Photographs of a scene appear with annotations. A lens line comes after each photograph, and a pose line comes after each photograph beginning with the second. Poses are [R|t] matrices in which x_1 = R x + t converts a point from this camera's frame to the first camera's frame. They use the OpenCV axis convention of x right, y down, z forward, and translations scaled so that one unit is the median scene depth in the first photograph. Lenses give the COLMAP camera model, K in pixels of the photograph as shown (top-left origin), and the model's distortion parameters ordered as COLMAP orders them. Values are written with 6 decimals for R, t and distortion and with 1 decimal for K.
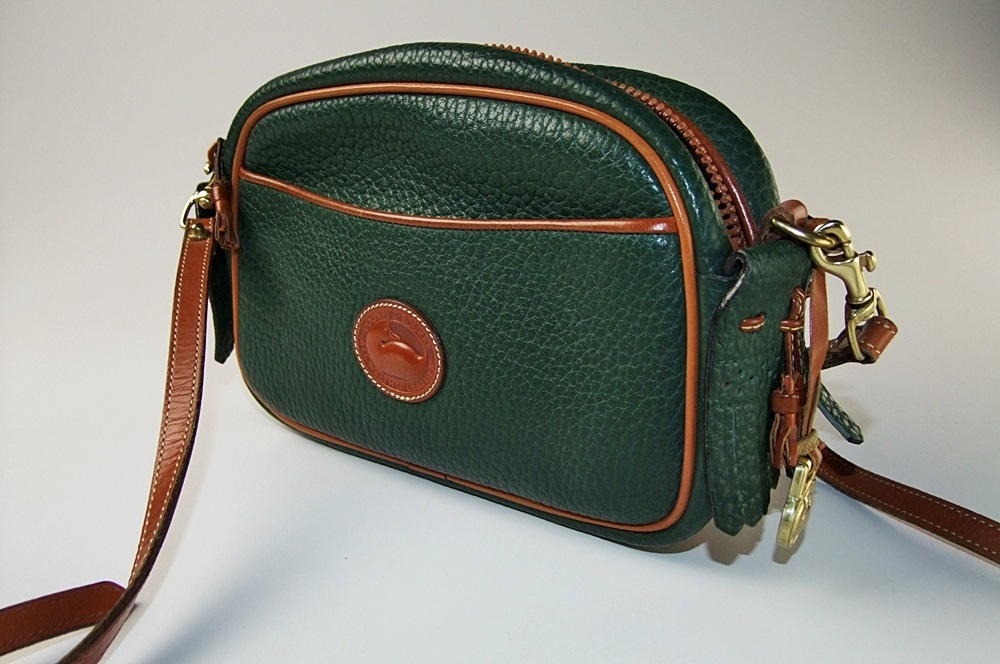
lens RADIAL K [[948.4, 0, 499.1], [0, 948.4, 328.4], [0, 0, 1]] dist [-0.047614, 0.000000]
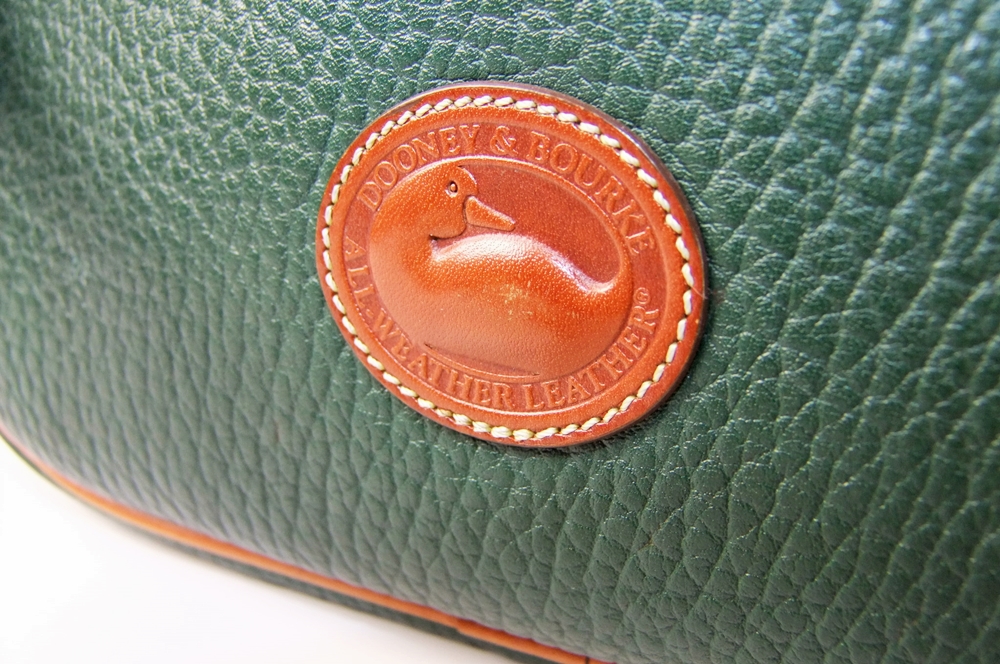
lens RADIAL K [[948.4, 0, 502.3], [0, 948.4, 339.9], [0, 0, 1]] dist [-0.047614, 0.000000]
pose [[0.978898, 0.002443, 0.204337, -0.152680], [0.000198, 0.999917, -0.012907, 0.045458], [-0.204351, 0.012675, 0.978816, 0.665822]]
